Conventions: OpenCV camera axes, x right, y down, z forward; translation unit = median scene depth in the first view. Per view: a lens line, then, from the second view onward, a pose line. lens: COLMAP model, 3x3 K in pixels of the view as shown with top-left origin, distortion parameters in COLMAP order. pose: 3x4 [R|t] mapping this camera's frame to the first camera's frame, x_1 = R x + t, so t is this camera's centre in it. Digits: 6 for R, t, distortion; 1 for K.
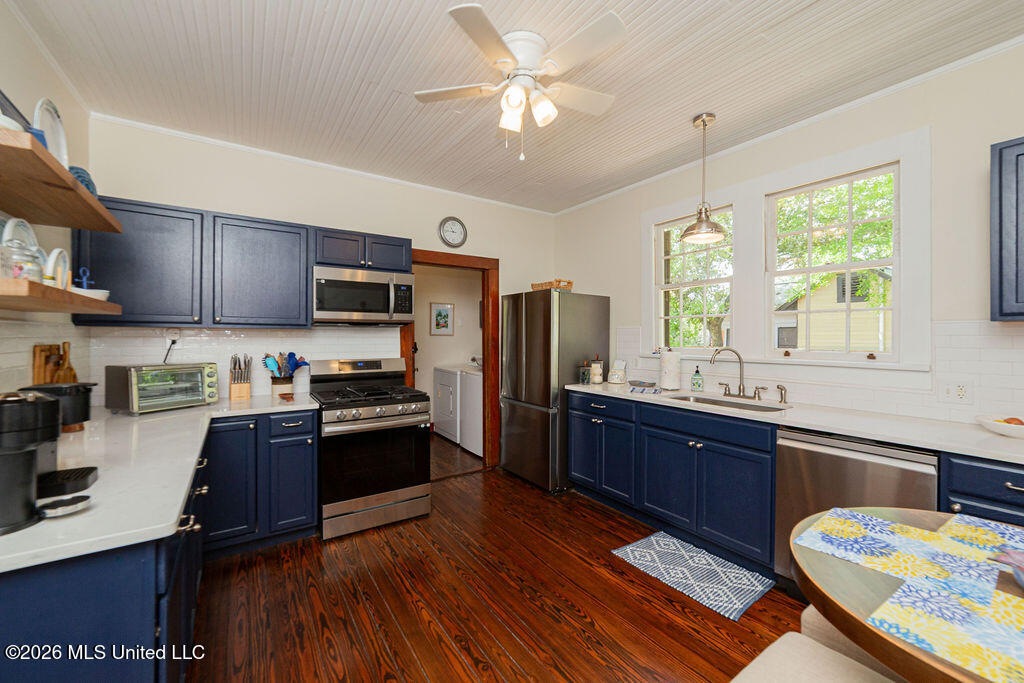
lens RADIAL K [[408.0, 0, 510.9], [0, 408.0, 338.1], [0, 0, 1]] dist [-0.010767, 0.000456]
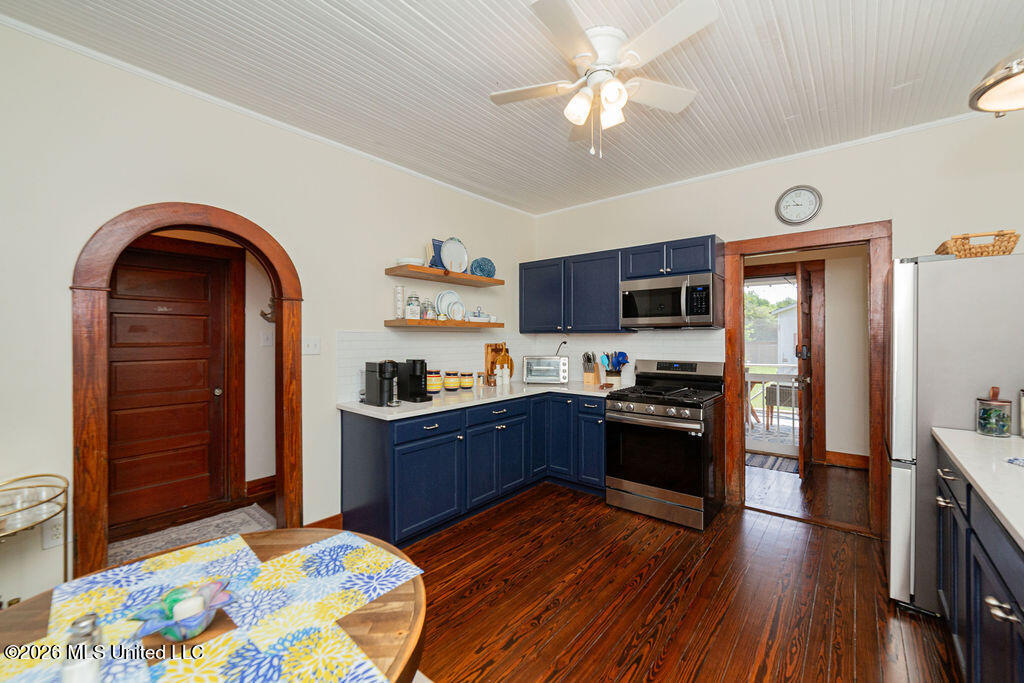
lens RADIAL K [[408.0, 0, 521.1], [0, 408.0, 336.8], [0, 0, 1]] dist [-0.010767, 0.000456]
pose [[0.277265, -0.001690, -0.960792, 0.628642], [-0.000569, 0.999998, -0.001924, -0.009041], [0.960793, 0.001080, 0.277264, 0.381033]]
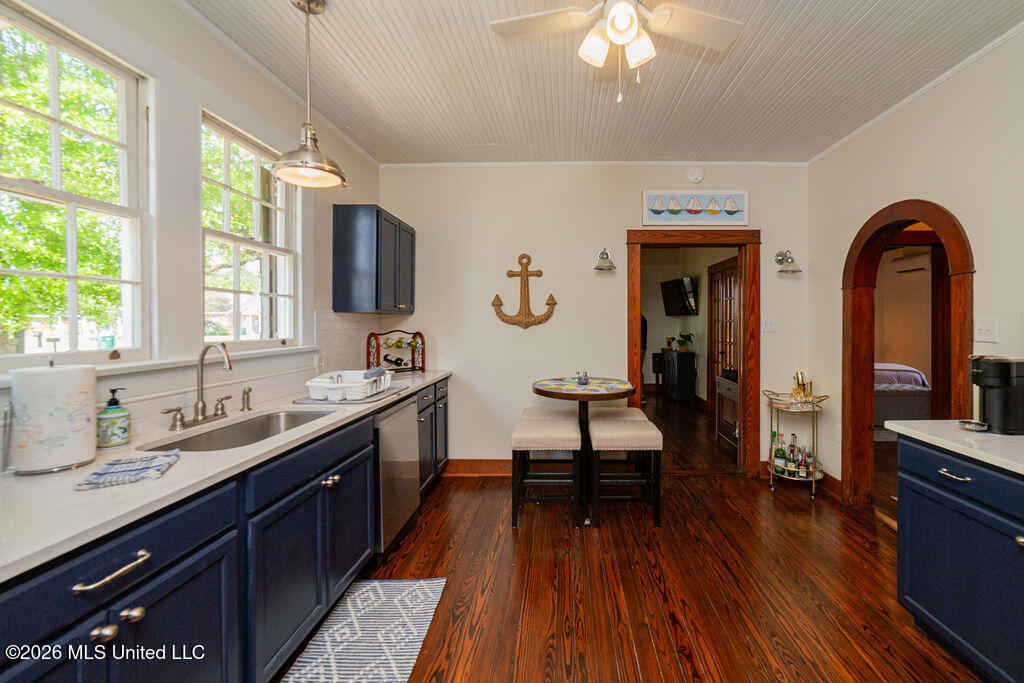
lens RADIAL K [[408.0, 0, 565.4], [0, 408.0, 321.3], [0, 0, 1]] dist [-0.010767, 0.000456]
pose [[-0.827521, -0.004219, 0.561419, -0.231454], [0.000127, 0.999970, 0.007702, -0.011477], [-0.561435, 0.006445, -0.827496, 1.195752]]
